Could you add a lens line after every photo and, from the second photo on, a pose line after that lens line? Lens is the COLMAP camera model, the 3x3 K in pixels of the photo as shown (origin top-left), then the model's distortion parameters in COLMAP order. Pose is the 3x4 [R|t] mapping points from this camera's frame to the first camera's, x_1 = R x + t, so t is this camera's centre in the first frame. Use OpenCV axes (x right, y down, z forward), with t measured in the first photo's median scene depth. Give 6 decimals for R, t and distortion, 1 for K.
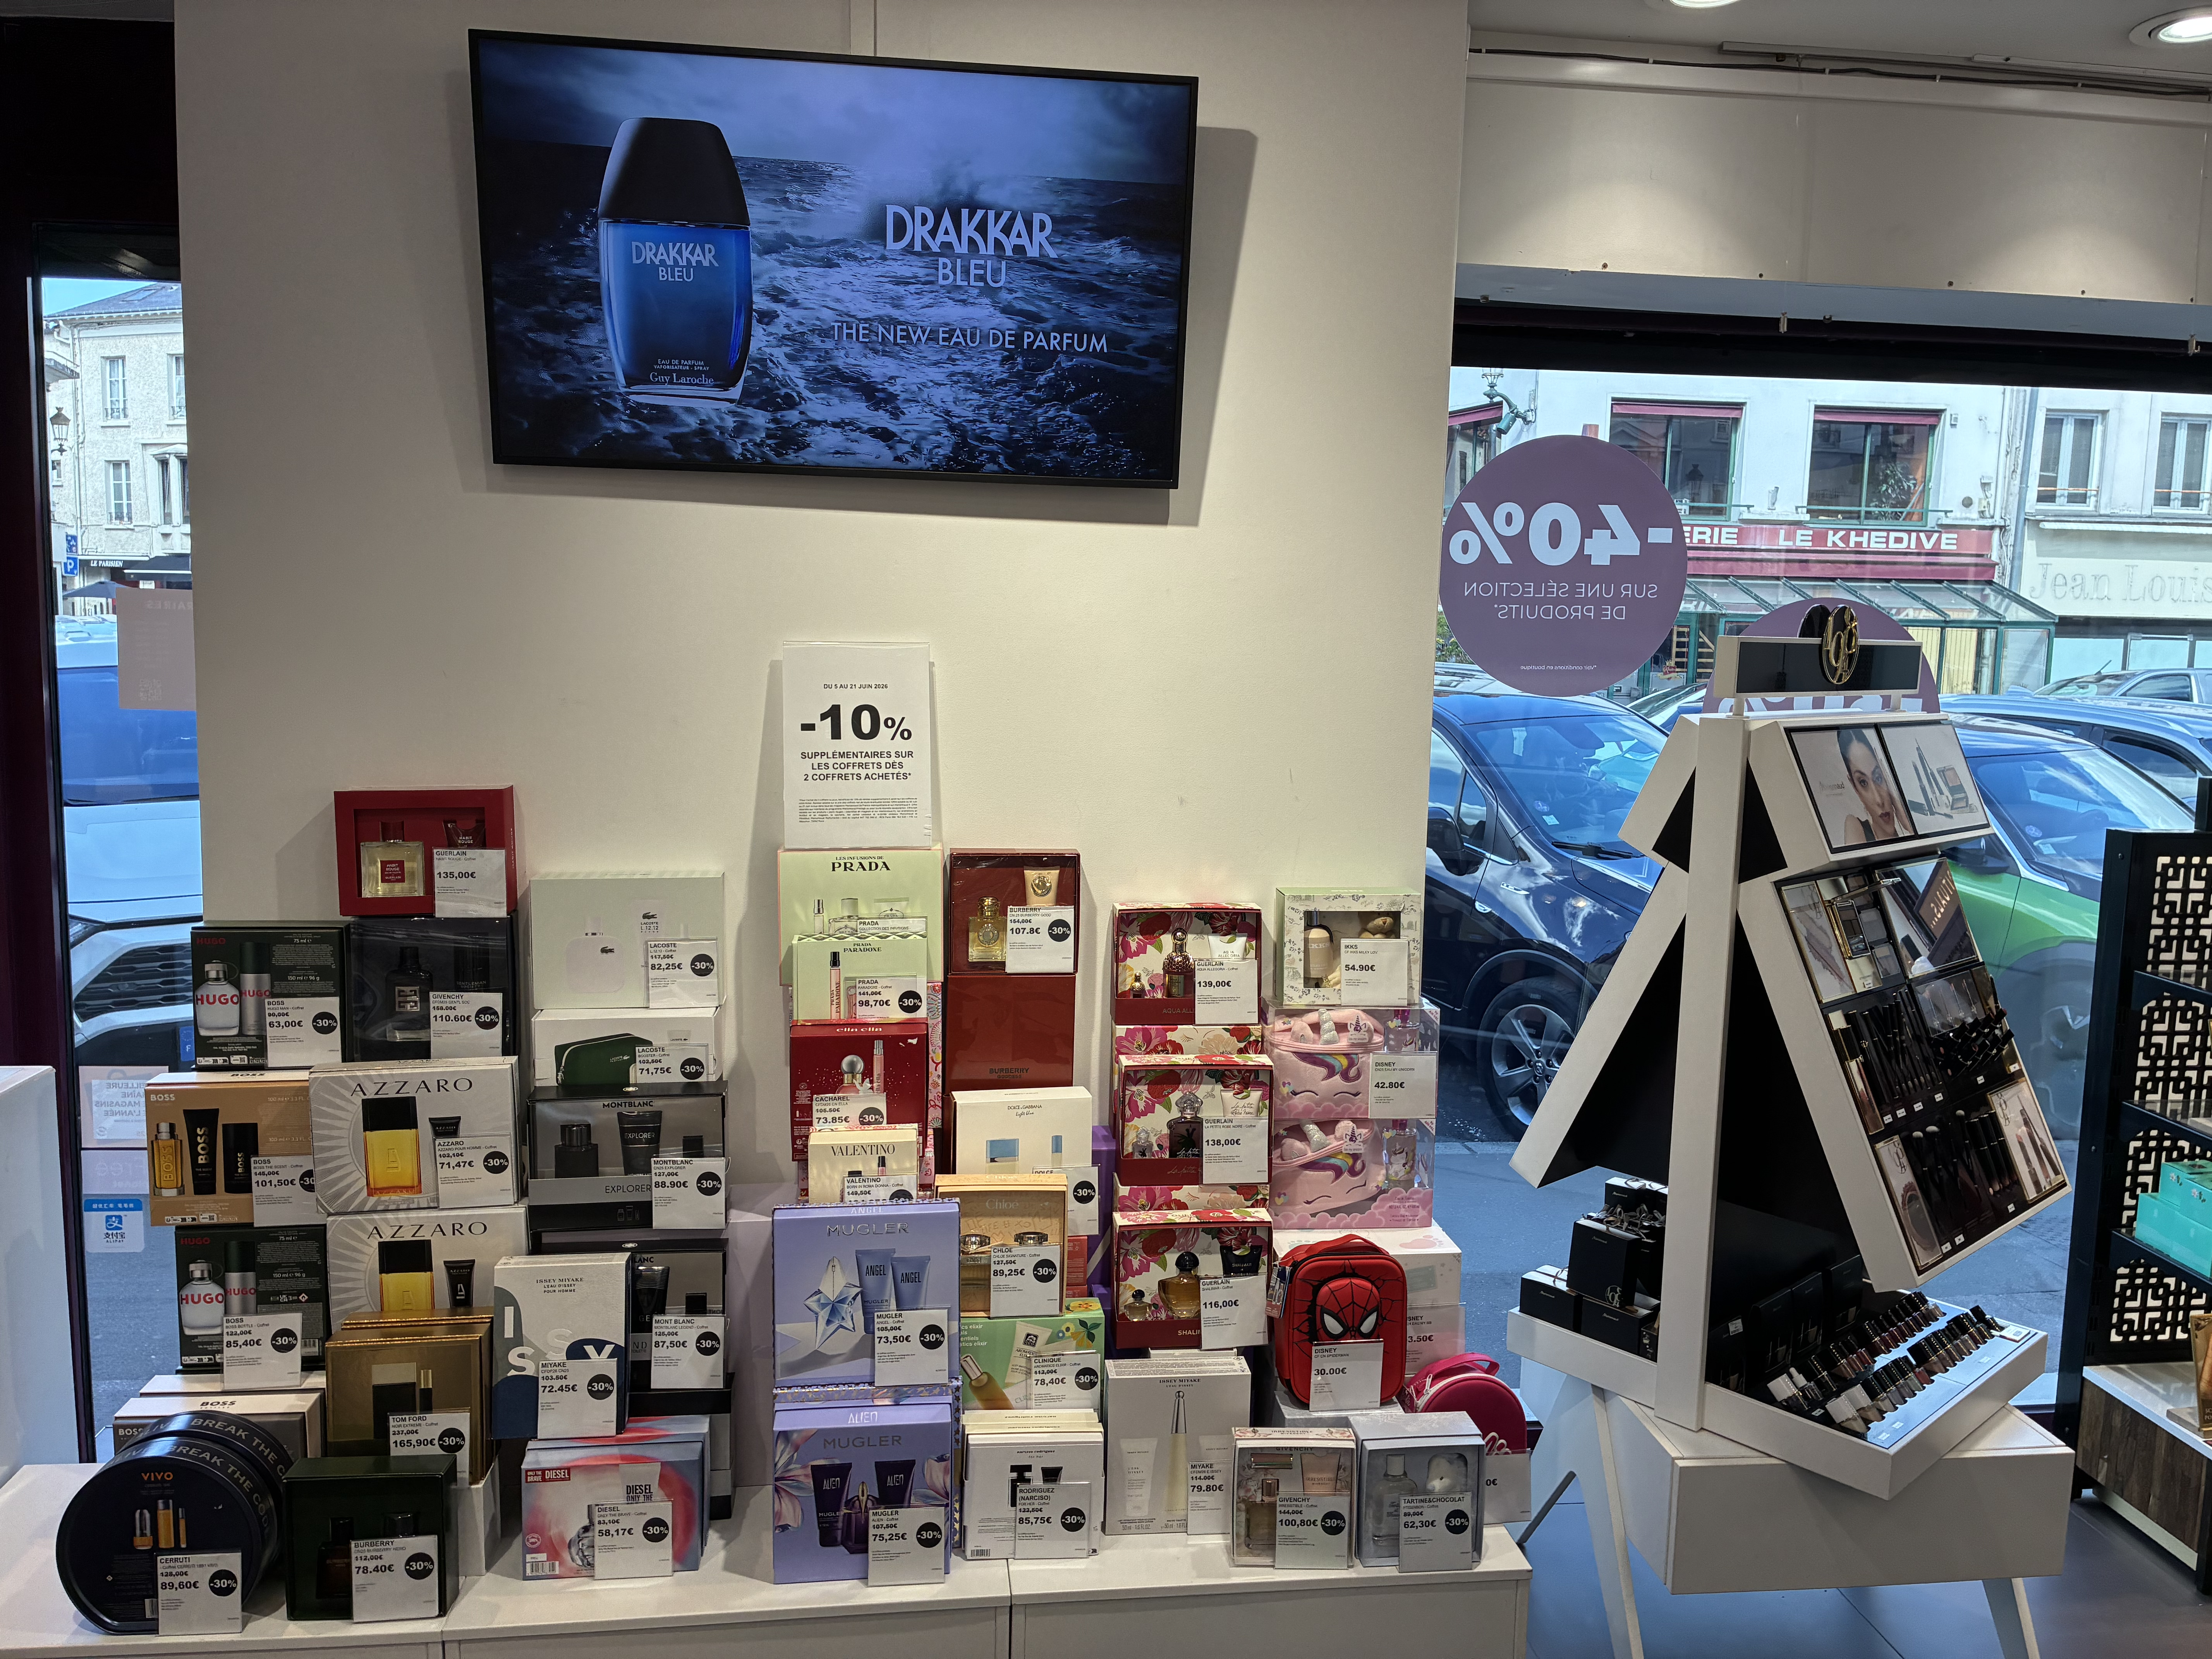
lens RADIAL K [[1644.4, 0, 1106.0], [0, 1644.4, 829.5], [0, 0, 1]] dist [0.034782, -0.040322]
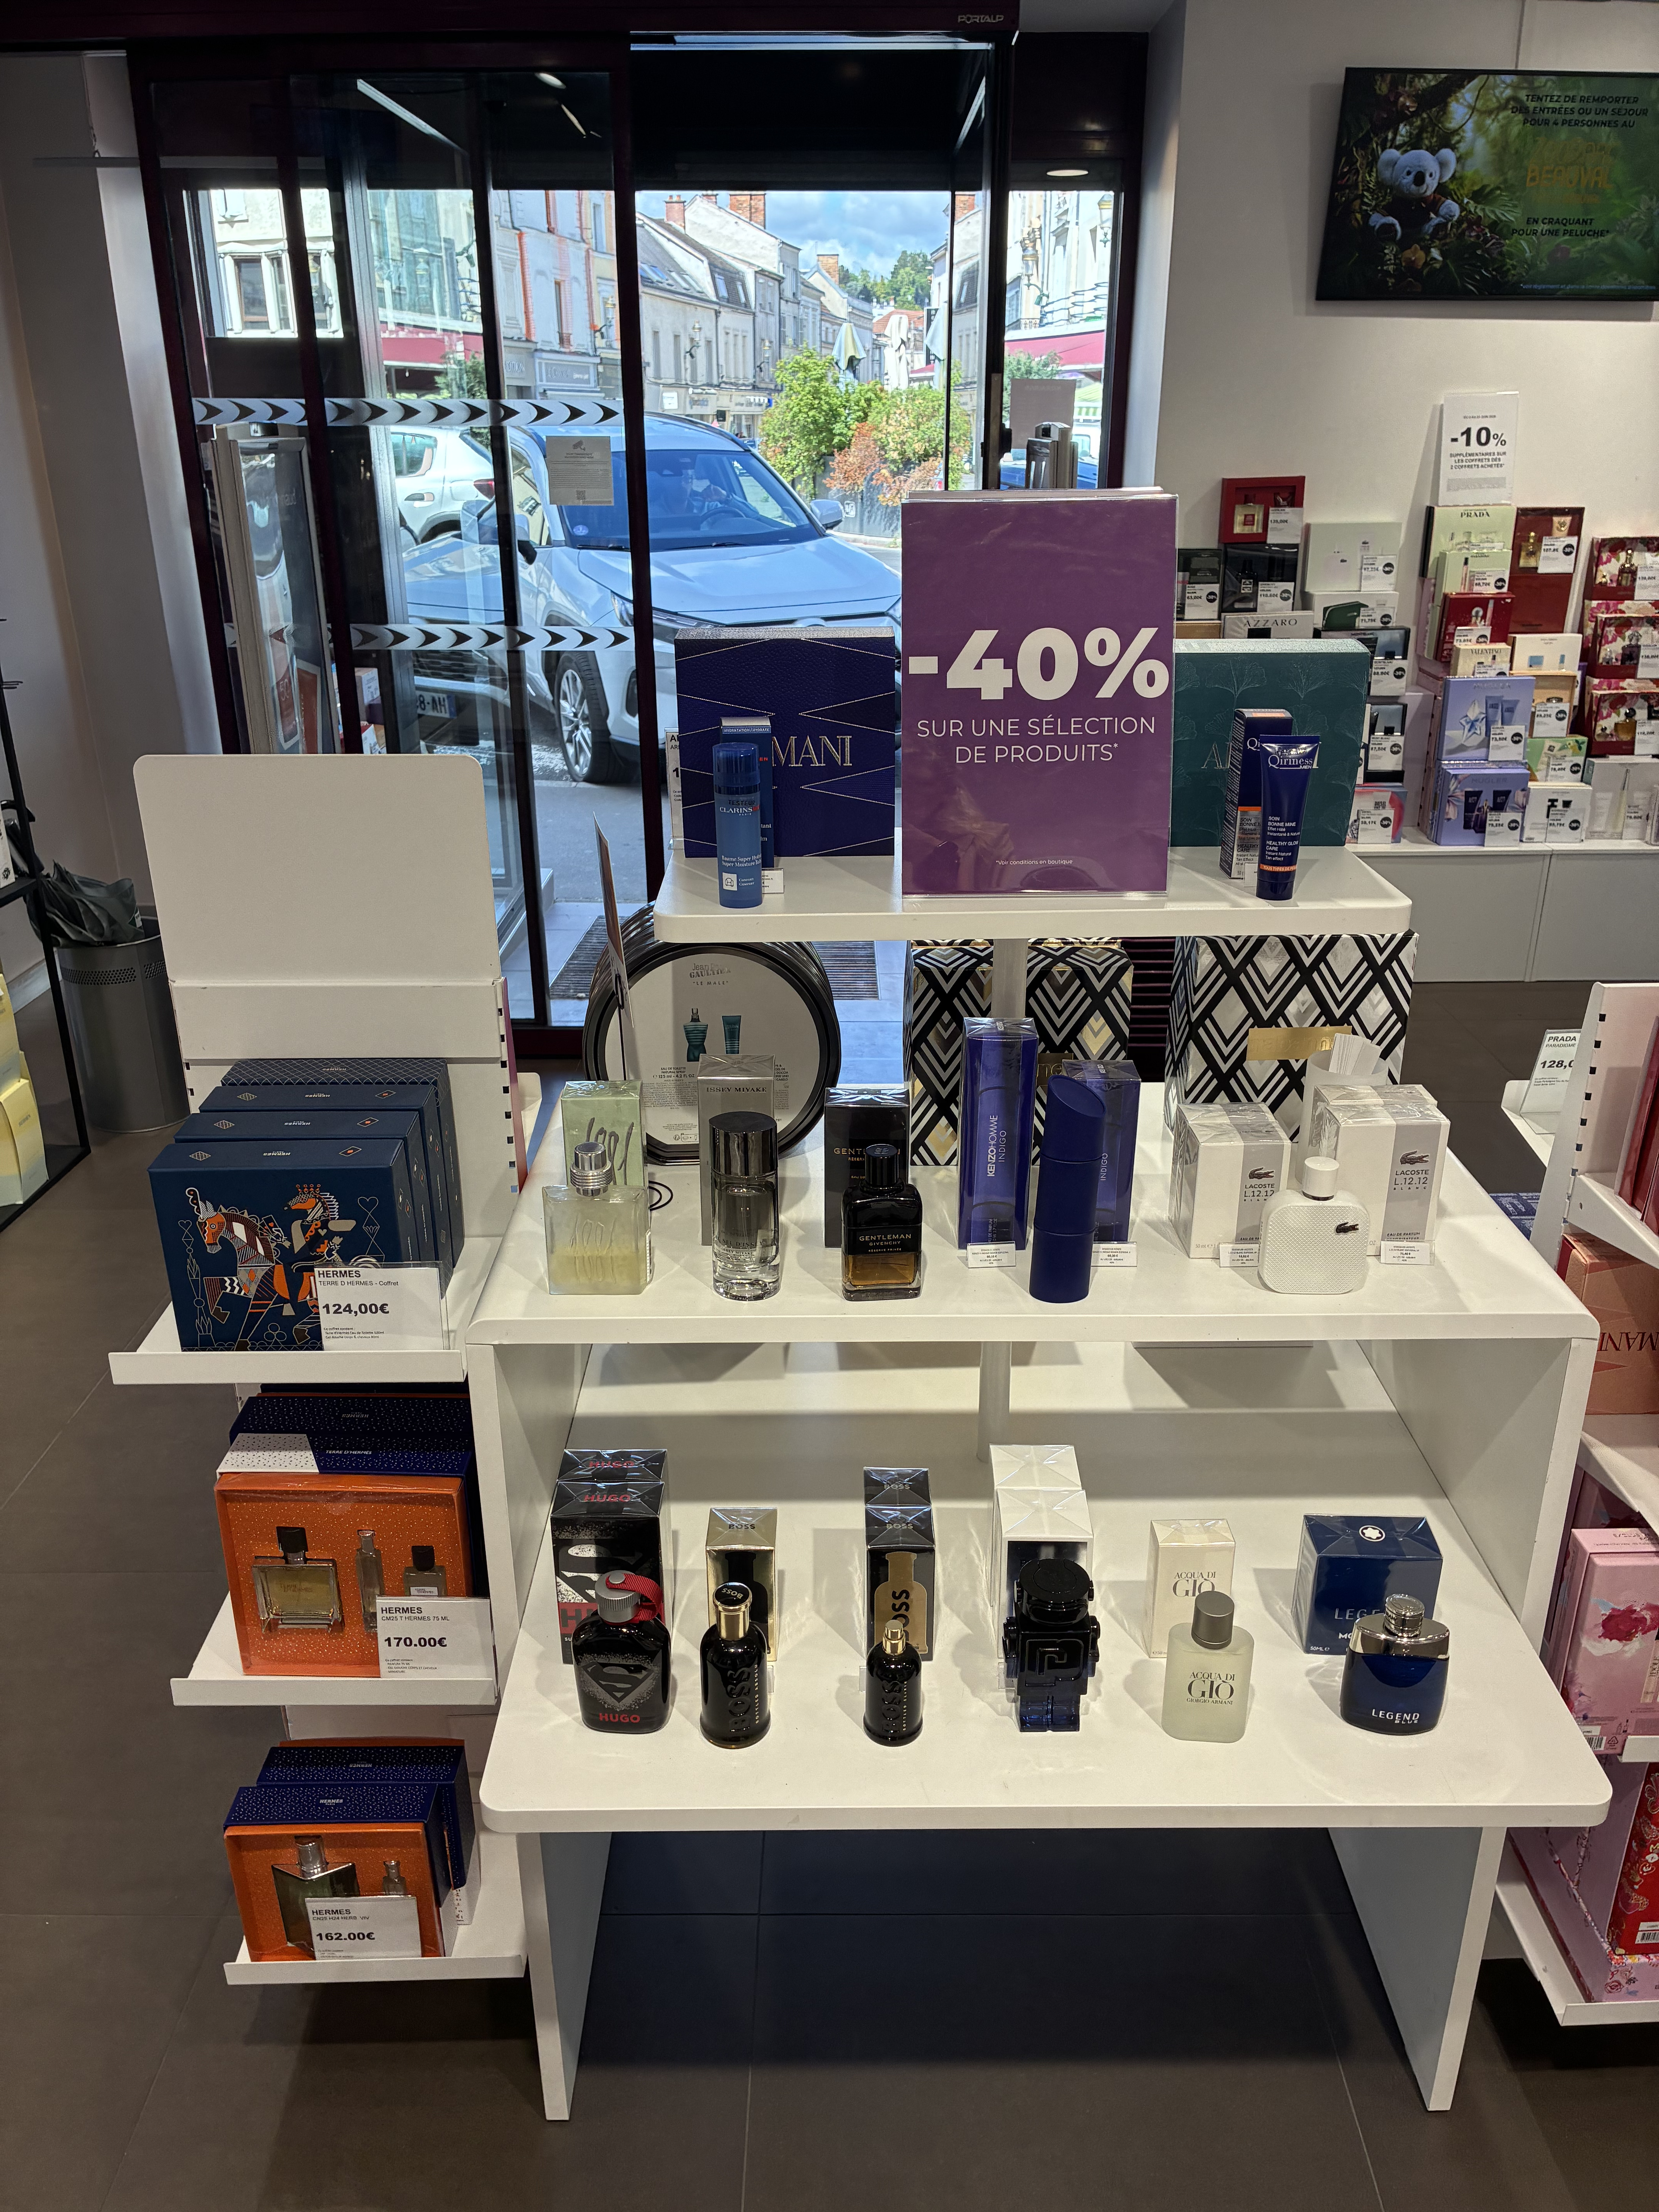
lens RADIAL K [[1644.4, 0, 829.5], [0, 1644.4, 1106.0], [0, 0, 1]] dist [0.034782, -0.040322]
pose [[0.992638, 0.022829, -0.118950, -0.686432], [0.009487, 0.964404, 0.264263, 0.180278], [0.120749, -0.263446, 0.957087, -1.226526]]
